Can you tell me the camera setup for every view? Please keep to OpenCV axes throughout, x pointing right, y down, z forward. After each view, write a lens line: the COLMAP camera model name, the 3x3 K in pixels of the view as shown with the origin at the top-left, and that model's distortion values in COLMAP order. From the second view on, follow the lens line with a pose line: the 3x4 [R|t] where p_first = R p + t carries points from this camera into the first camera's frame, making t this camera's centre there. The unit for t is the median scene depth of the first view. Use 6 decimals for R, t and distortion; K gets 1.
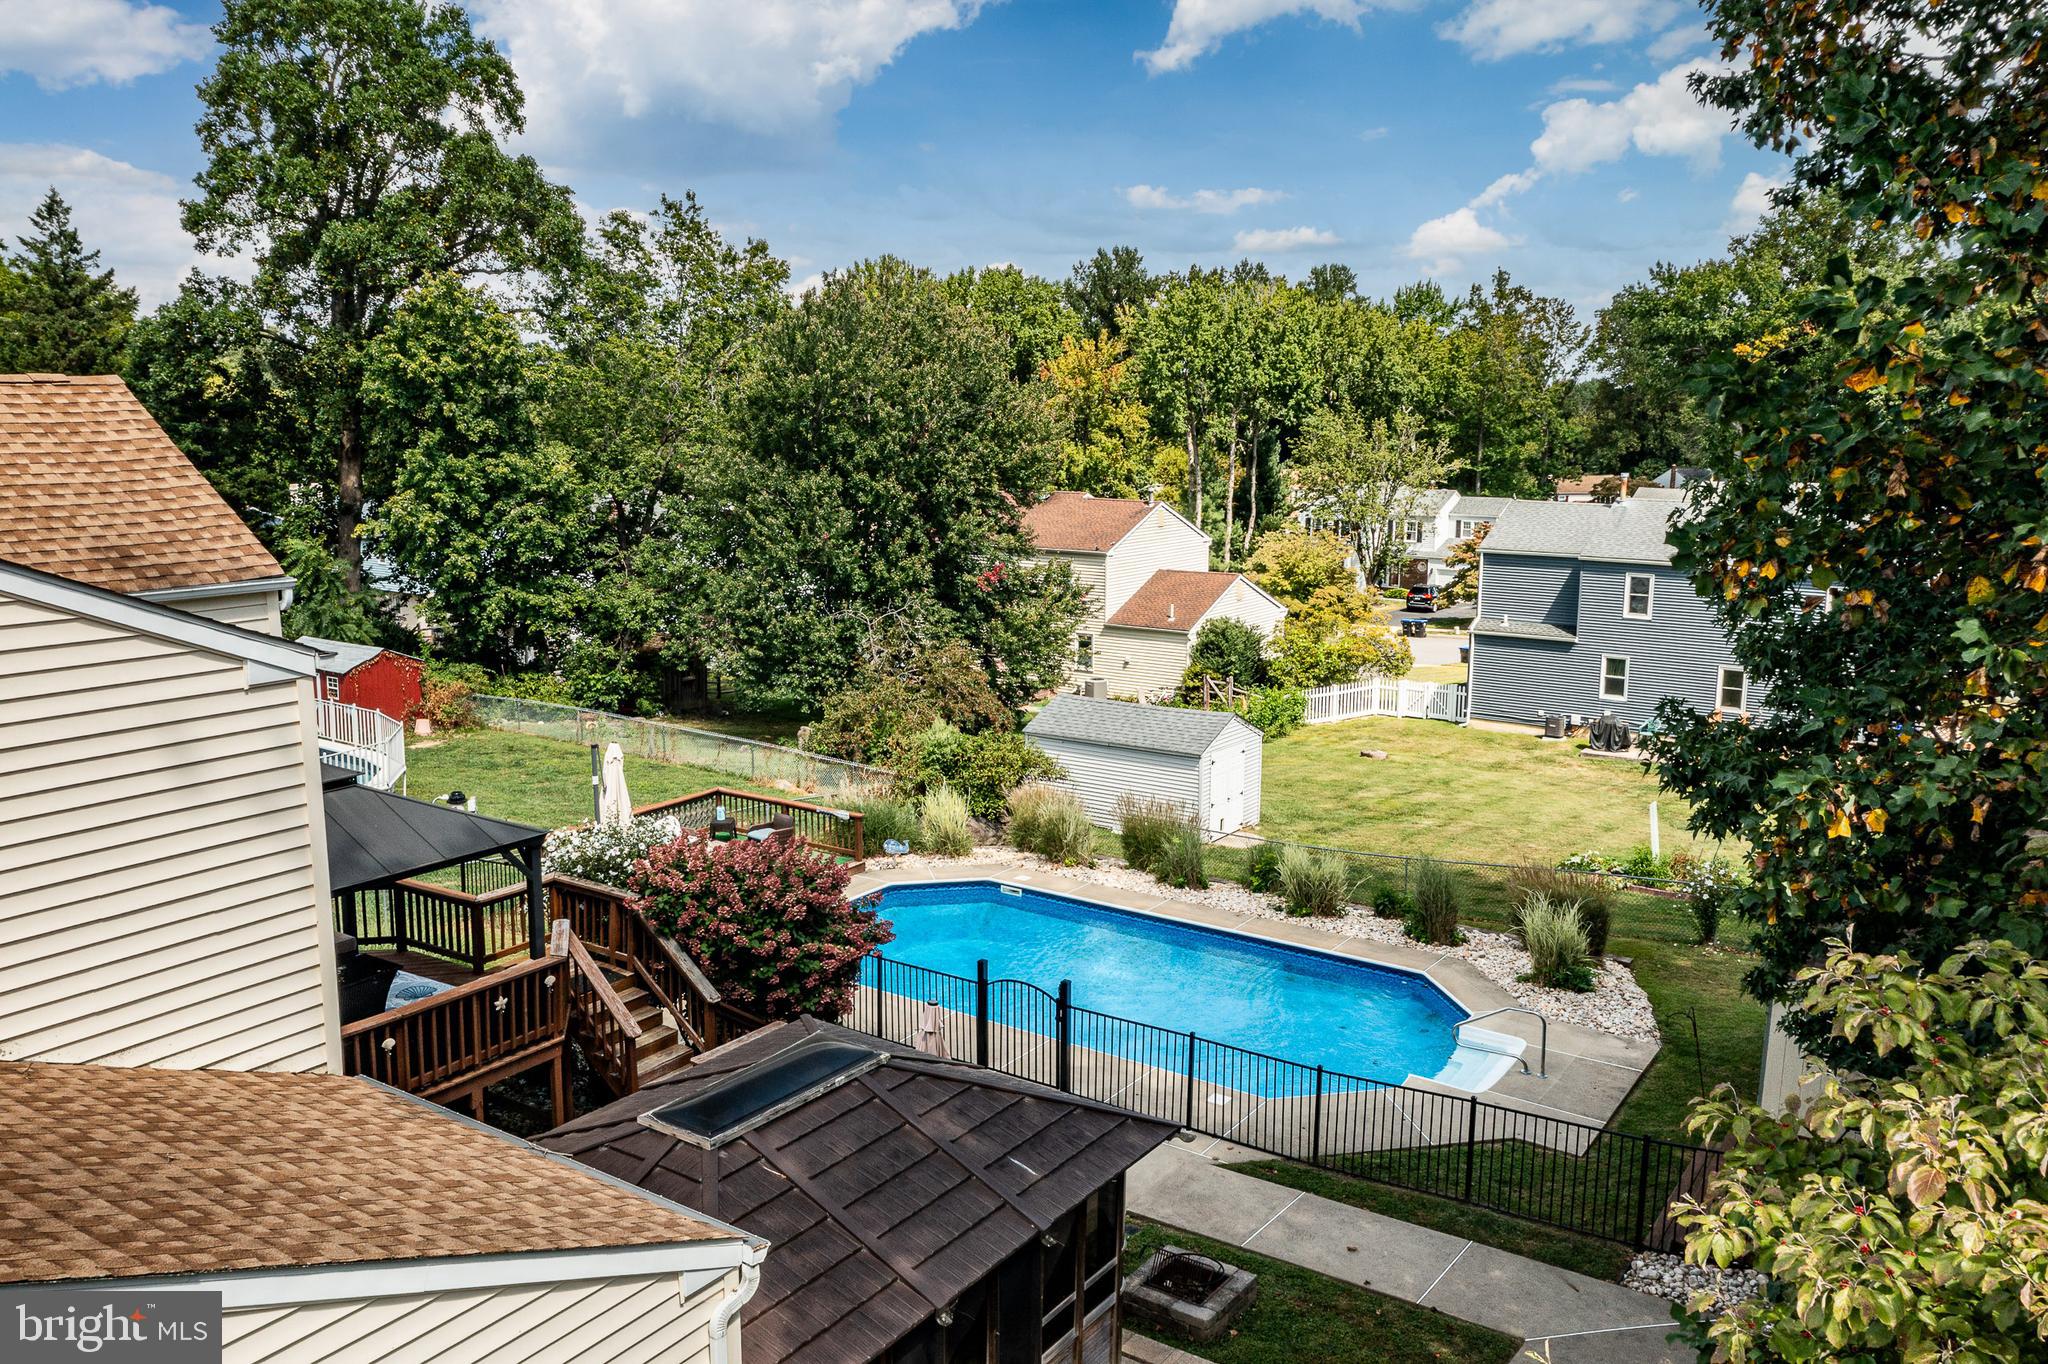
lens RADIAL K [[1601.3, 0, 1024.0], [0, 1601.3, 682.0], [0, 0, 1]] dist [0.007234, 0.046756]
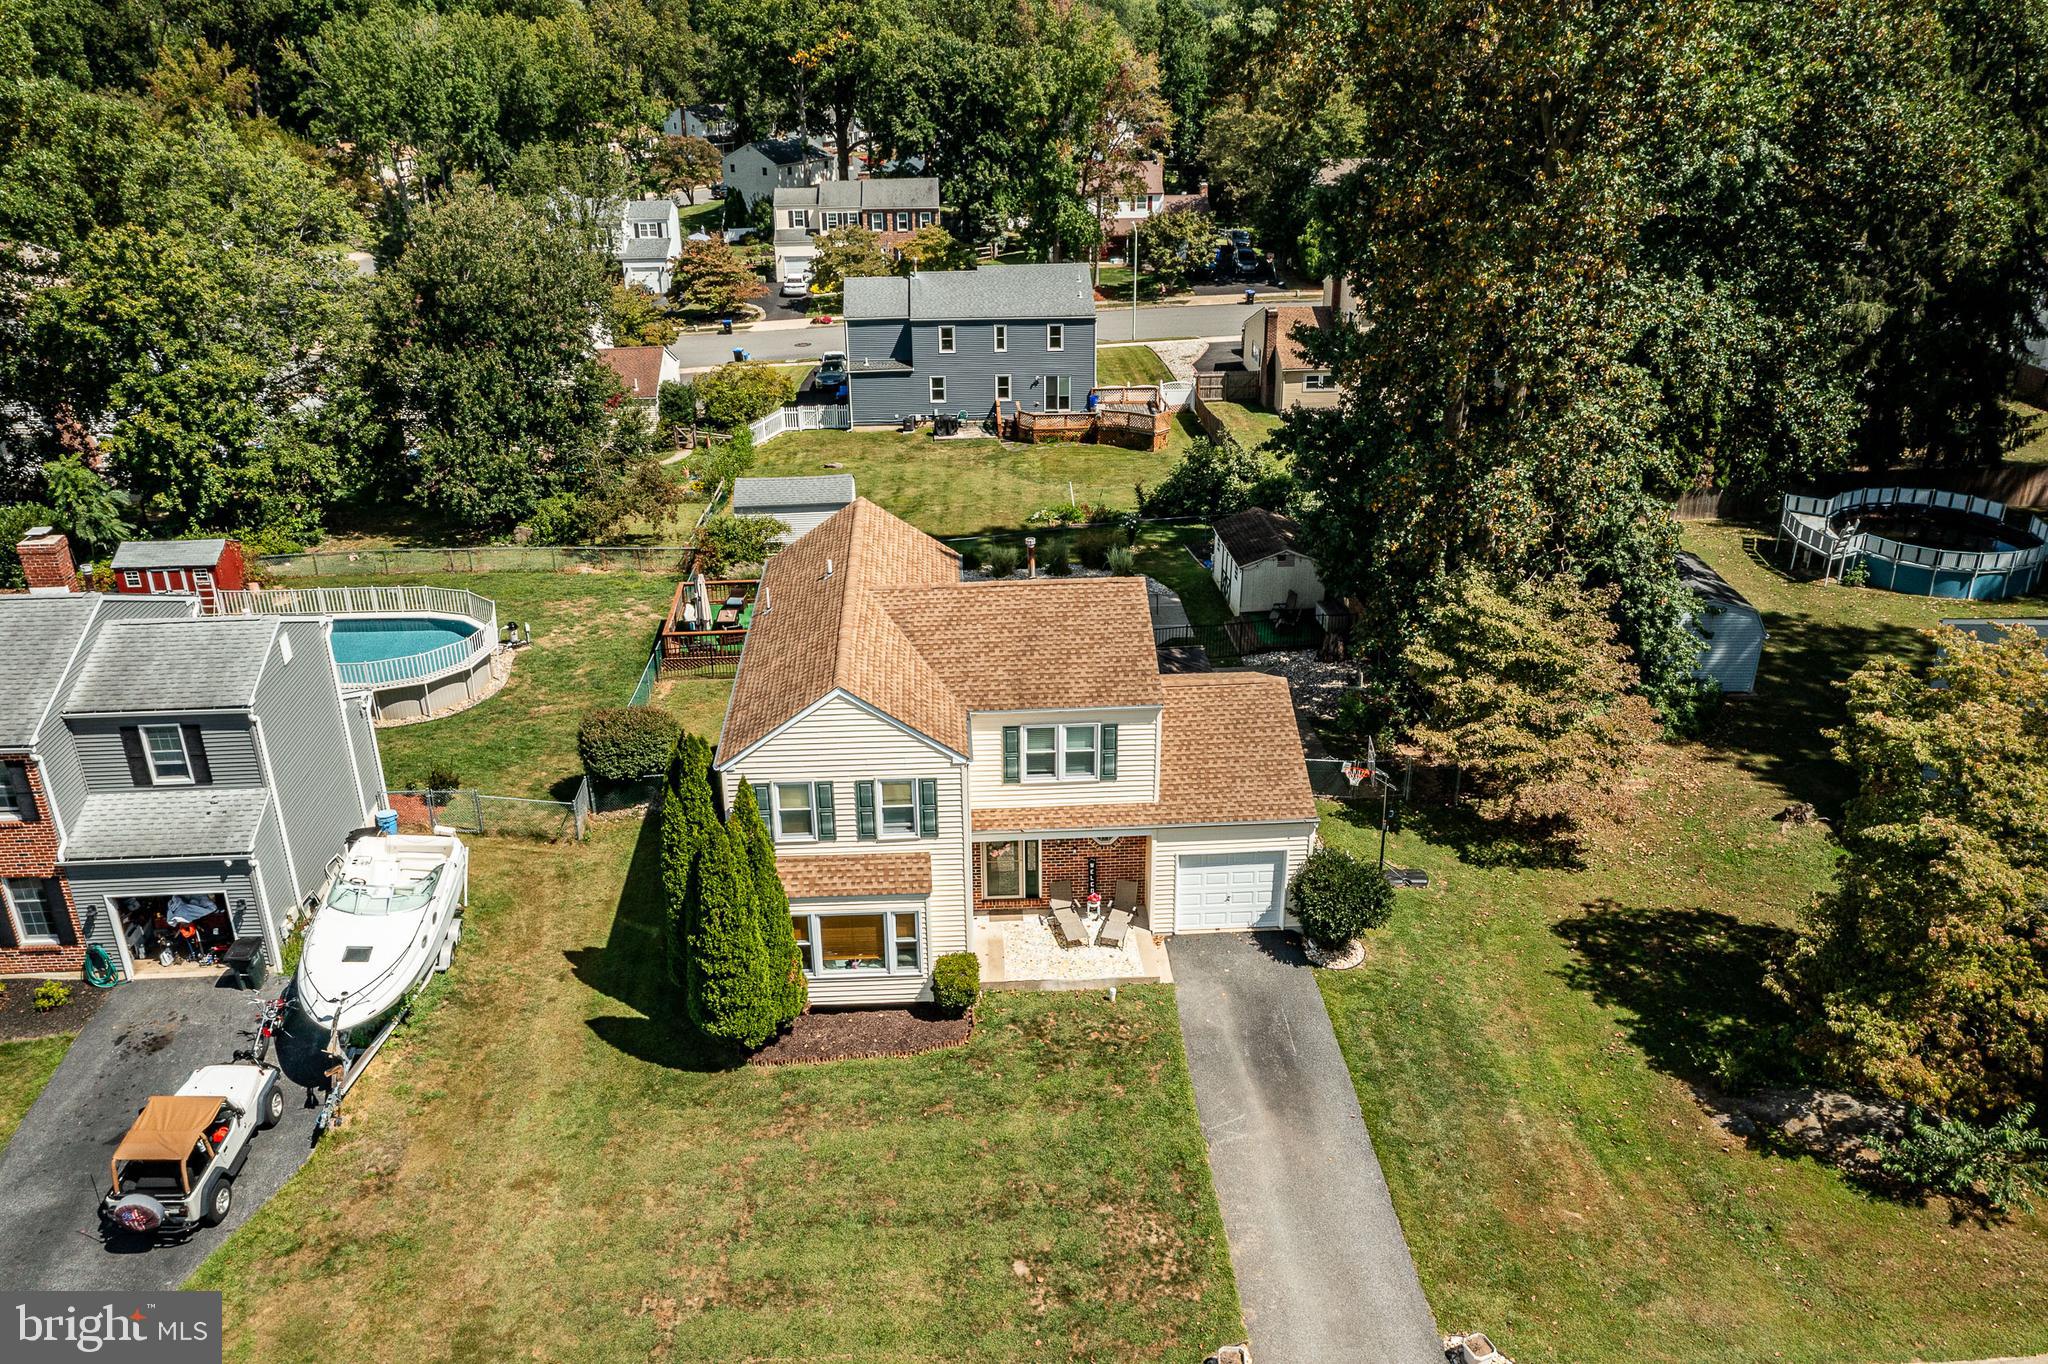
lens RADIAL K [[1601.3, 0, 1024.0], [0, 1601.3, 682.0], [0, 0, 1]] dist [0.007234, 0.046756]
pose [[0.789924, -0.269417, 0.550849, -0.551436], [0.122852, 0.949631, 0.288286, -0.180287], [-0.600773, -0.160051, 0.783234, -0.397720]]
